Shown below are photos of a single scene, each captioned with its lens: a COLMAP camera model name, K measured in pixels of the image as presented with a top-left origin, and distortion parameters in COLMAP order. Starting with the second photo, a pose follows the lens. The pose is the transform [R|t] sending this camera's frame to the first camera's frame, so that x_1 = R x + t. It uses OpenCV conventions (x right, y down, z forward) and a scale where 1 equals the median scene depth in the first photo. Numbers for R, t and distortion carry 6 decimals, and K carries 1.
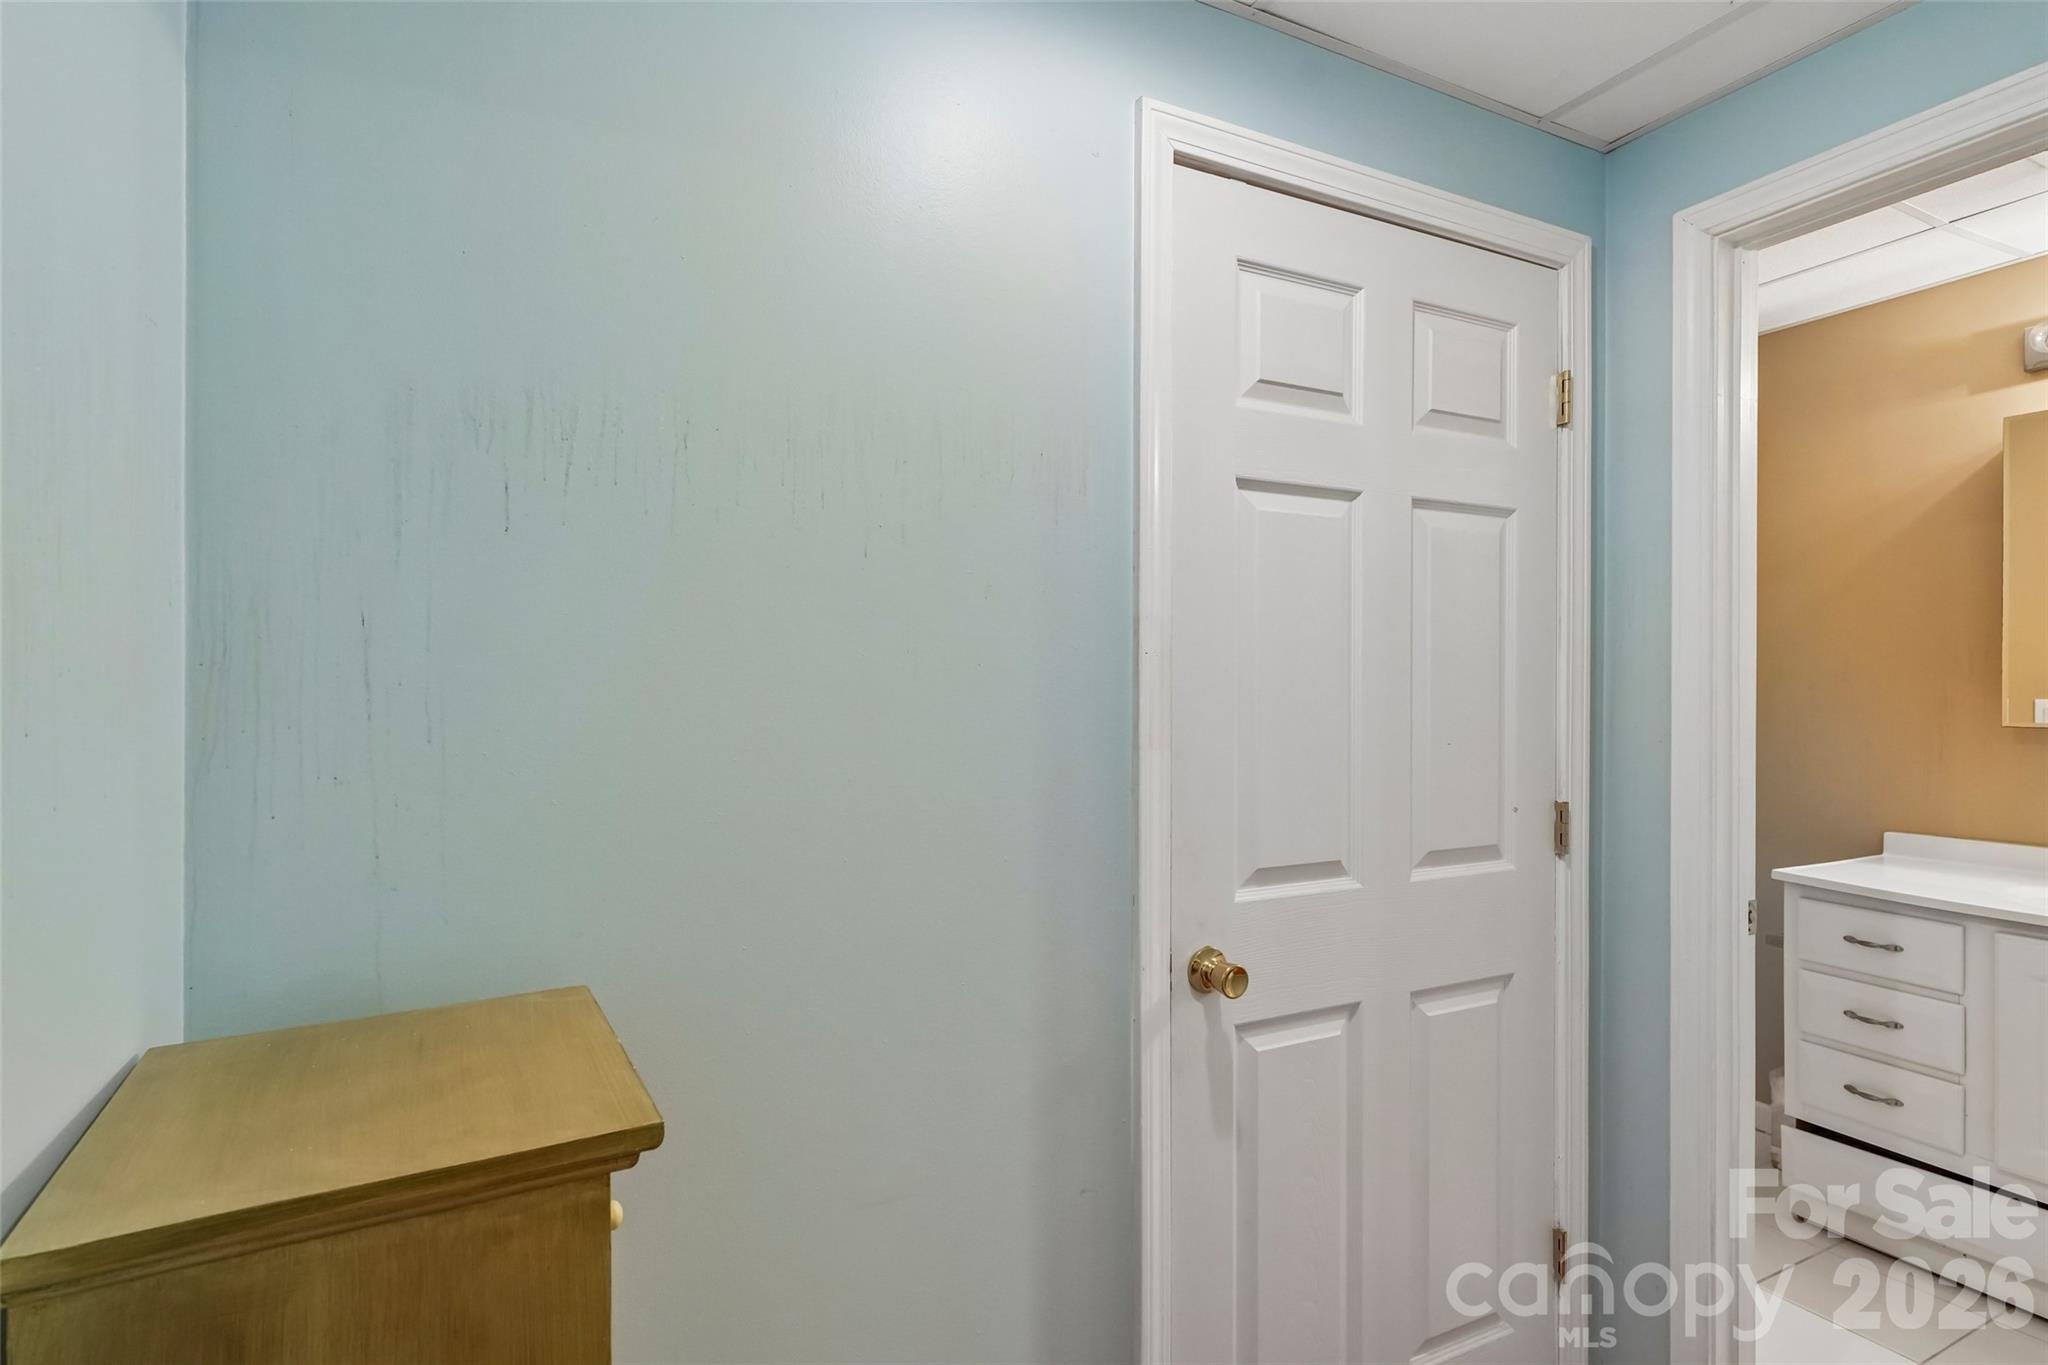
lens RADIAL K [[1013.8, 0, 1023.3], [0, 1013.8, 688.3], [0, 0, 1]] dist [-0.002187, 0.000606]
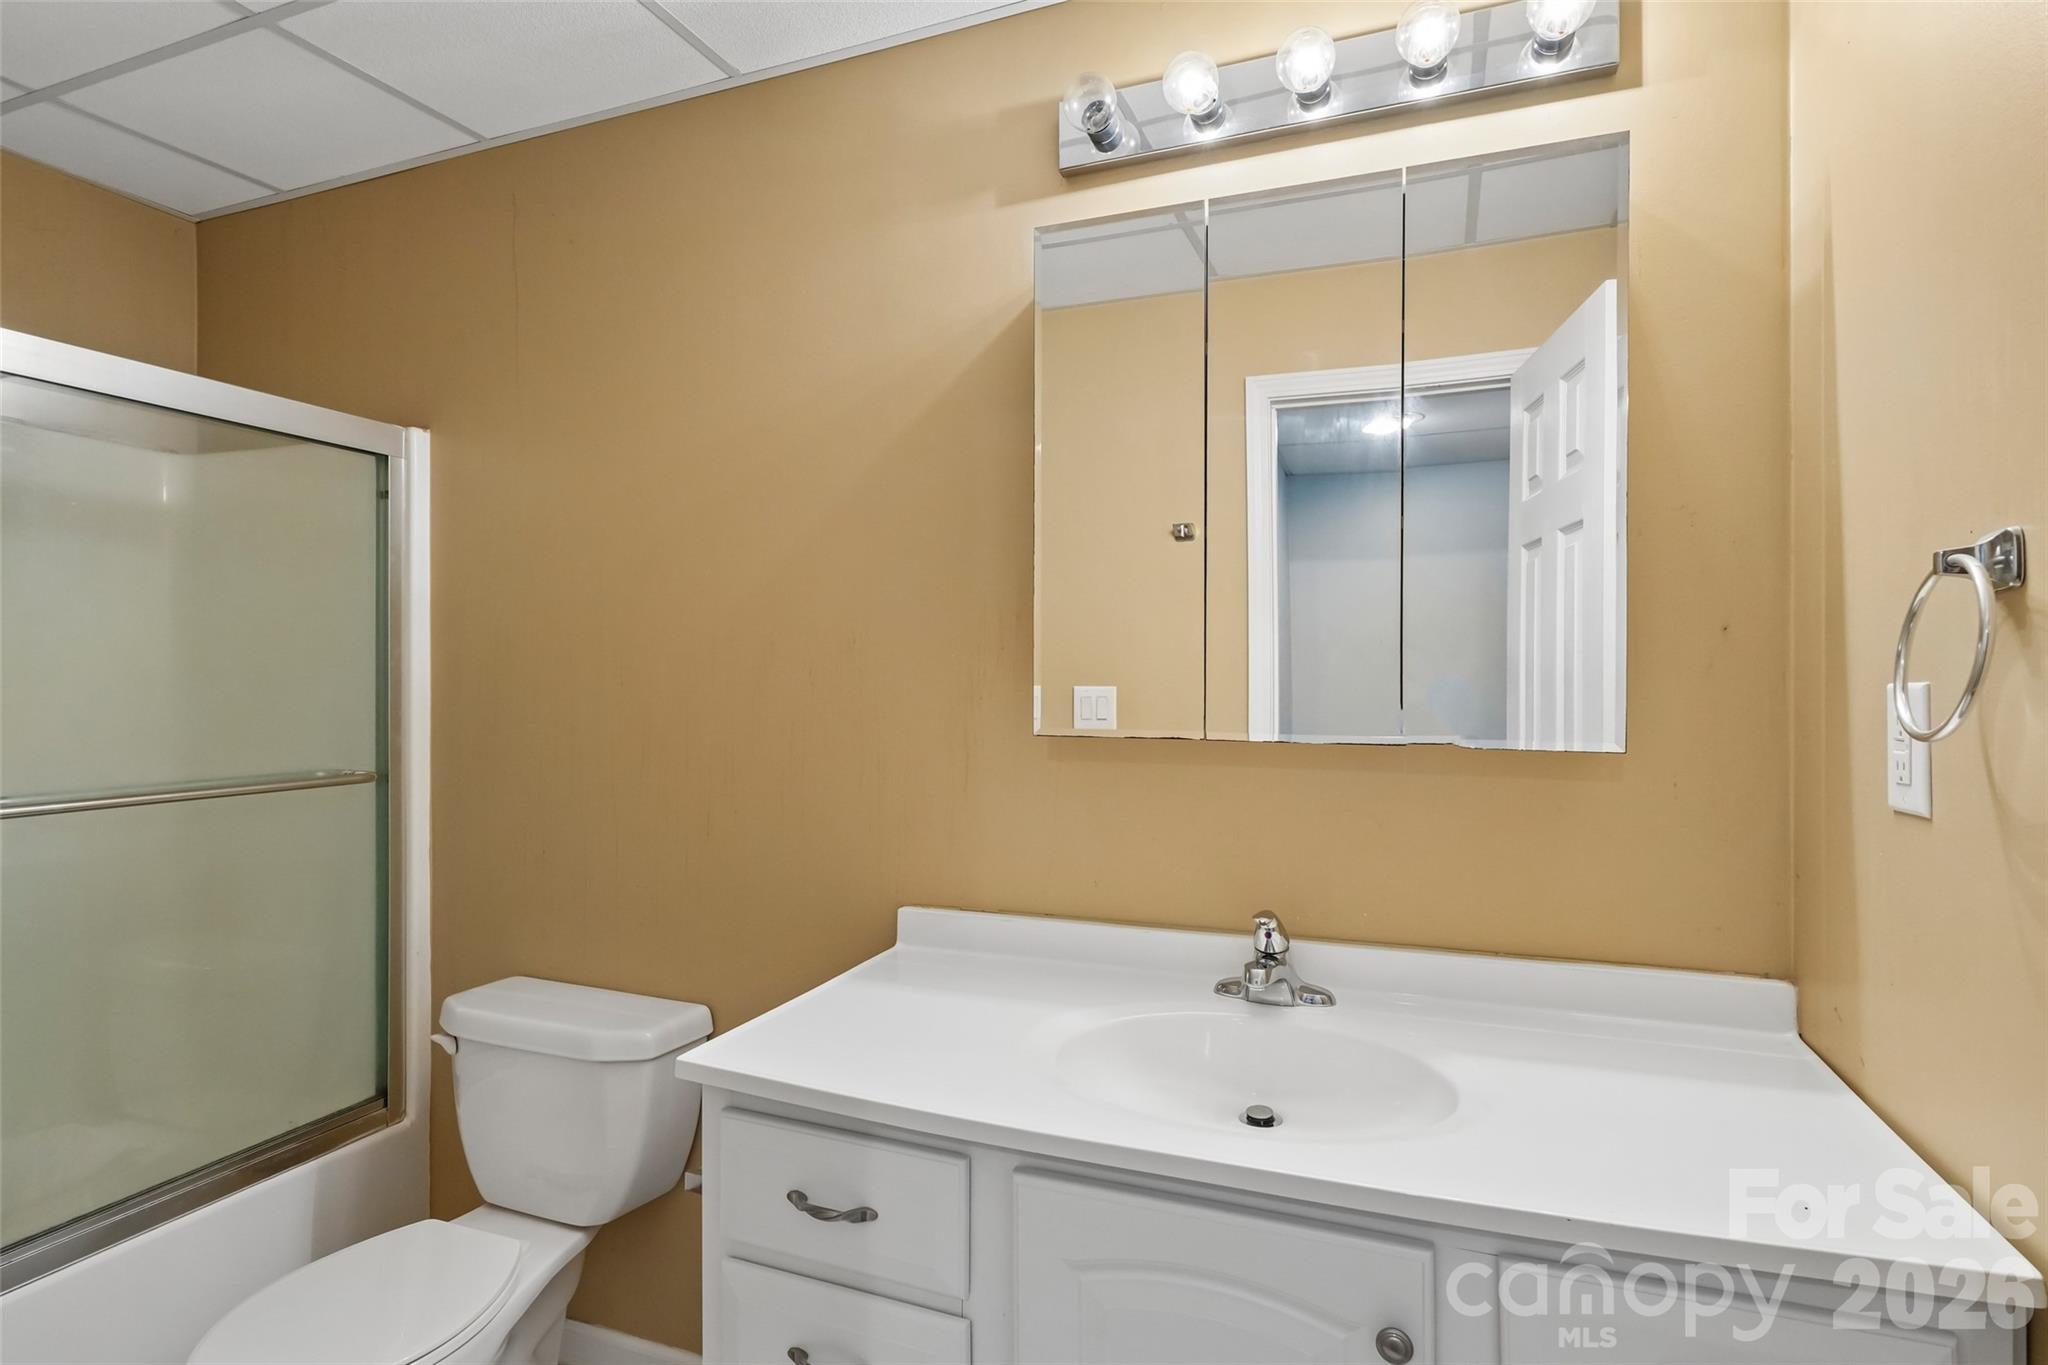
lens RADIAL K [[1013.8, 0, 1024.6], [0, 1013.8, 689.9], [0, 0, 1]] dist [-0.002187, 0.000606]
pose [[0.738117, 0.003022, 0.674666, 0.560049], [0.001907, 0.999977, -0.006565, 0.015383], [-0.674670, 0.006133, 0.738094, 0.562496]]
